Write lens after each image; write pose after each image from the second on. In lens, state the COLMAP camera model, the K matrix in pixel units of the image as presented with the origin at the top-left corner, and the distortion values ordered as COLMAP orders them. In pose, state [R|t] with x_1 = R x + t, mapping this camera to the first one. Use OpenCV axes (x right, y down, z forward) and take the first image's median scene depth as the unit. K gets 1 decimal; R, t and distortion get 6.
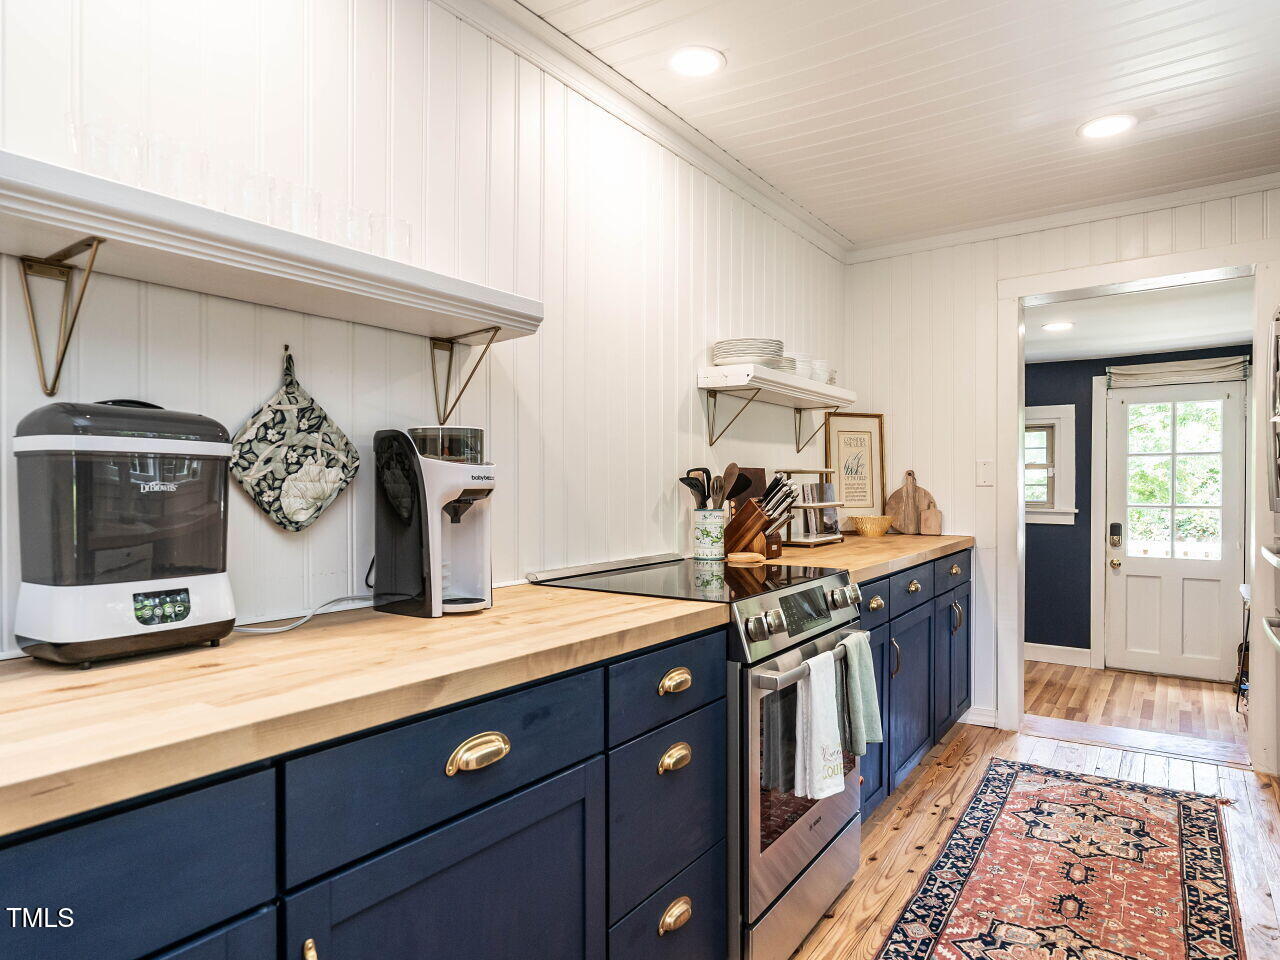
lens RADIAL K [[691.7, 0, 640.0], [0, 691.7, 480.0], [0, 0, 1]] dist [-0.001120, 0.000247]
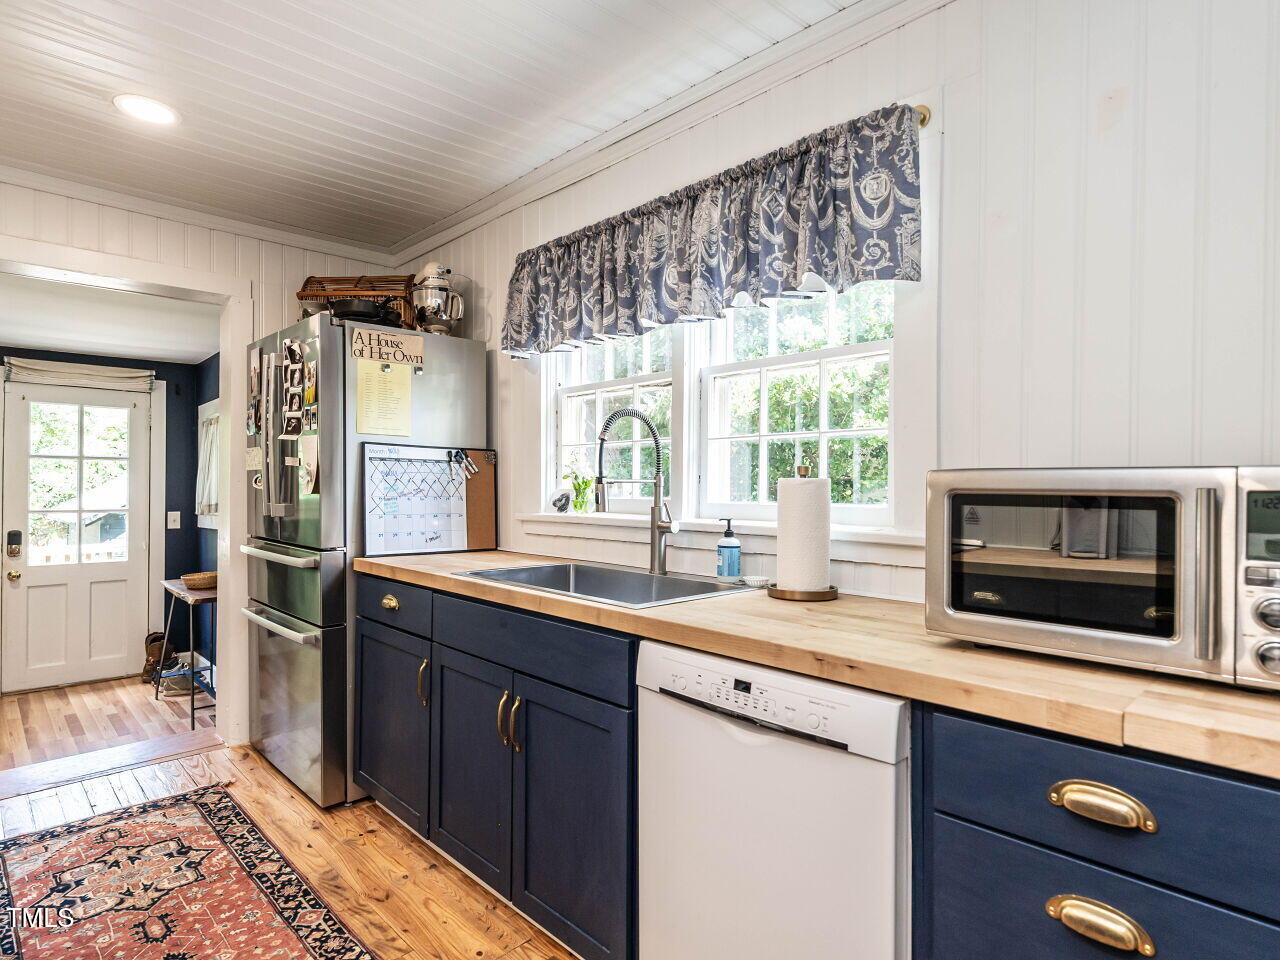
lens RADIAL K [[691.7, 0, 640.0], [0, 691.7, 480.0], [0, 0, 1]] dist [-0.001120, 0.000247]
pose [[0.239843, 0.014330, 0.970706, -0.078420], [-0.008528, 0.999884, -0.012654, -0.005642], [-0.970774, -0.005244, 0.239937, 0.147493]]
